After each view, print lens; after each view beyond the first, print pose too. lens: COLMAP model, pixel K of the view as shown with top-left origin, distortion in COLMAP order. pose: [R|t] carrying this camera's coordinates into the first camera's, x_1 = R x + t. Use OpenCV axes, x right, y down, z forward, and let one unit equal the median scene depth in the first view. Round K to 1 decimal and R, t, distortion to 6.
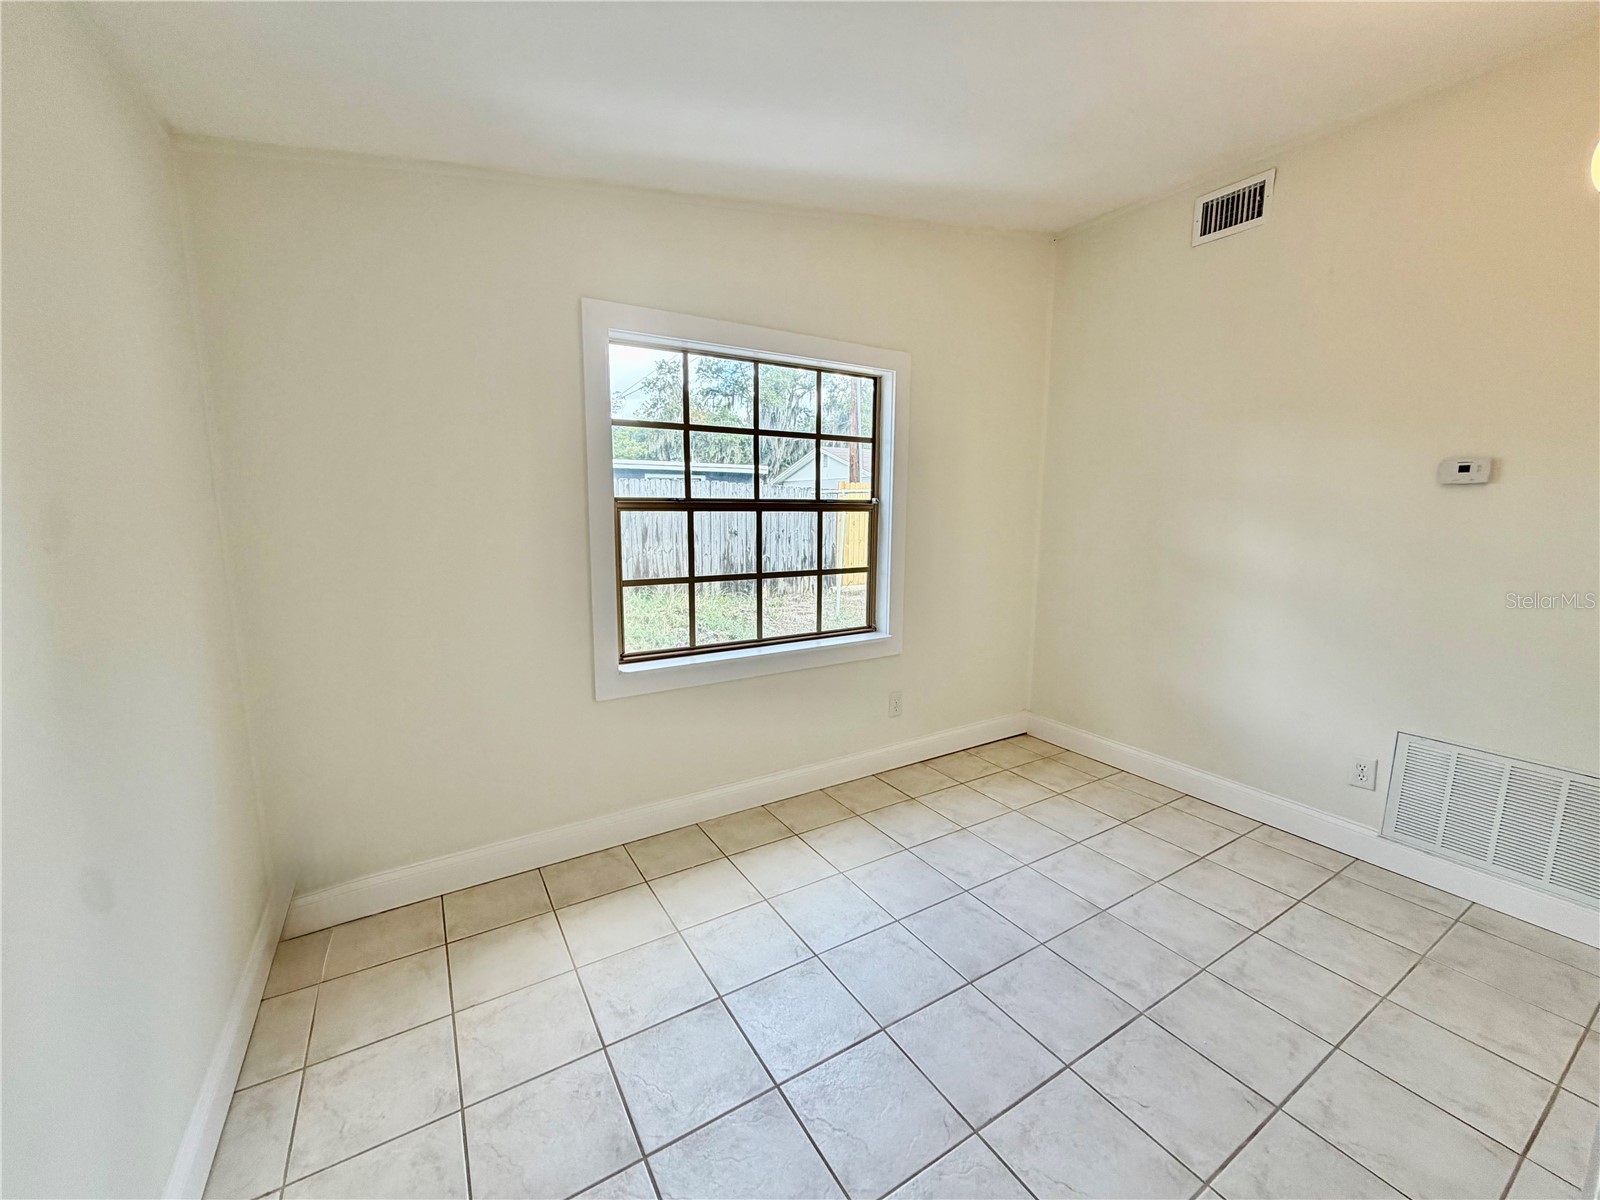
lens RADIAL K [[638.3, 0, 796.5], [0, 638.3, 599.6], [0, 0, 1]] dist [0.000019, 0.000337]
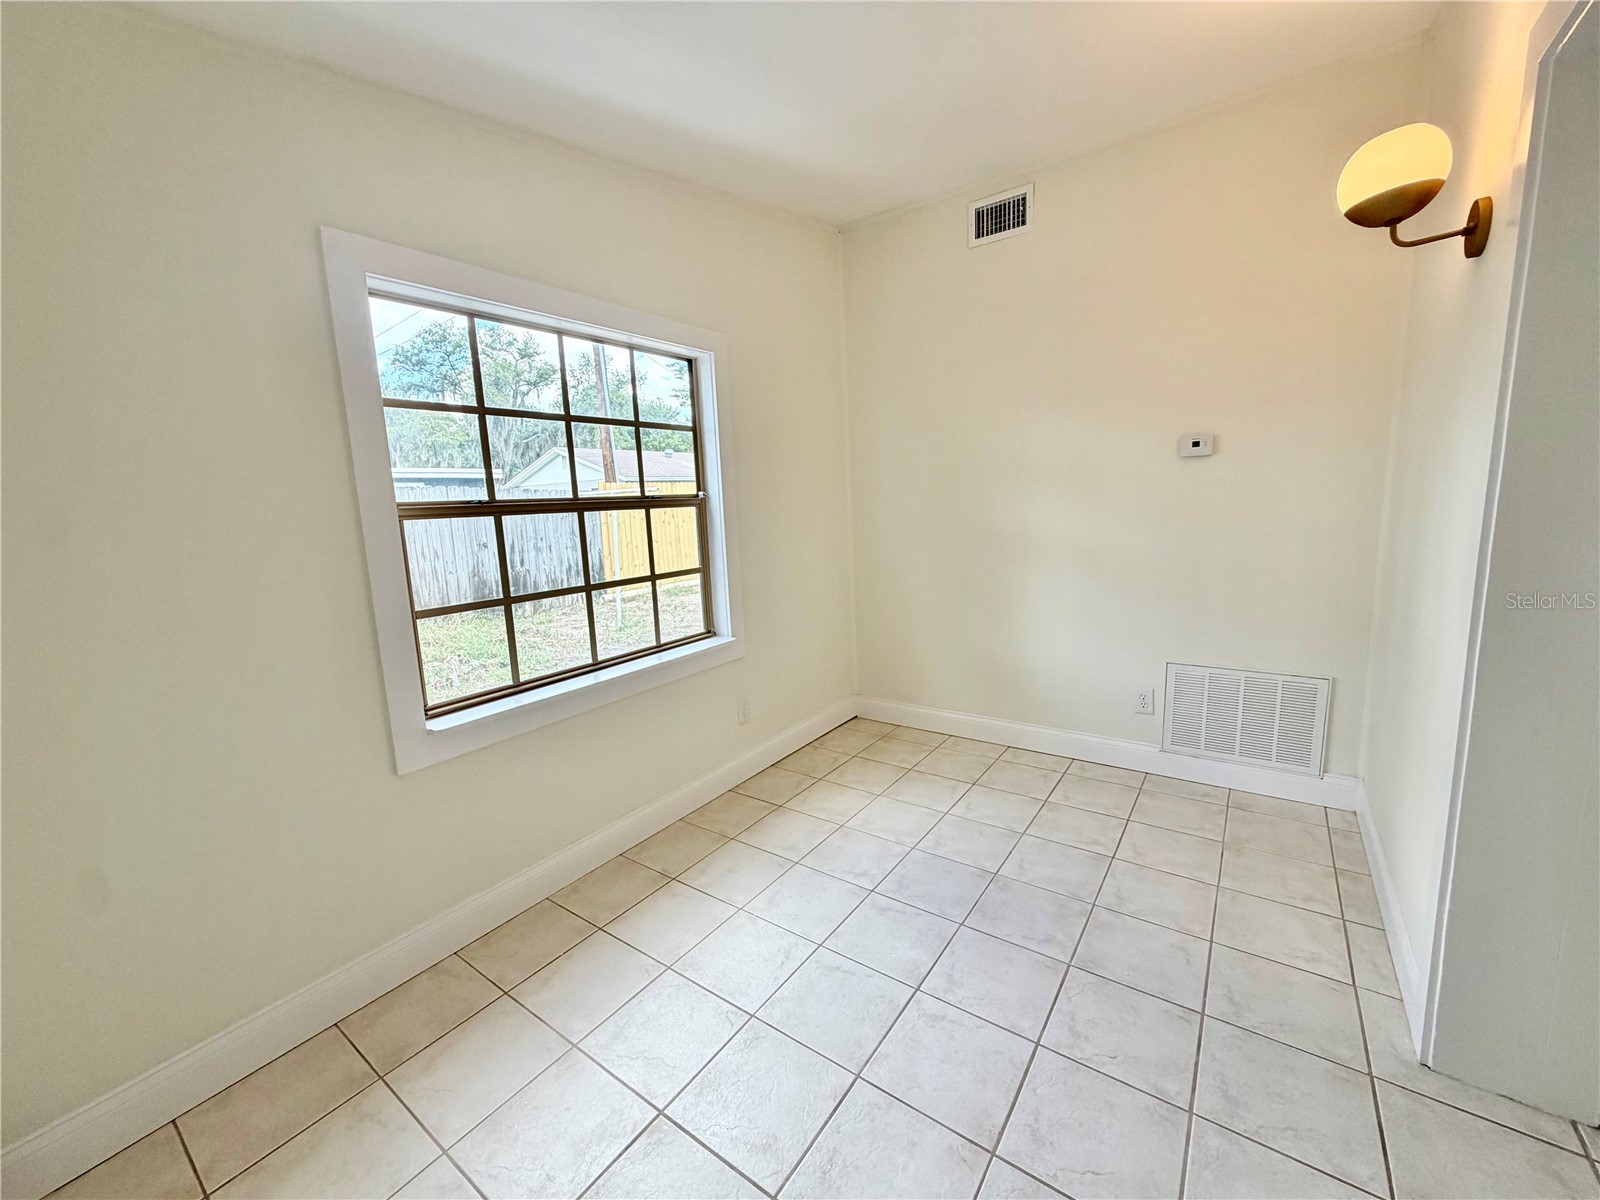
lens RADIAL K [[638.3, 0, 796.5], [0, 638.3, 599.6], [0, 0, 1]] dist [0.000019, 0.000337]
pose [[0.921406, -0.106118, 0.373833, -0.120718], [0.106306, 0.994129, 0.020180, -0.009682], [-0.373779, 0.021147, 0.927277, 0.111319]]
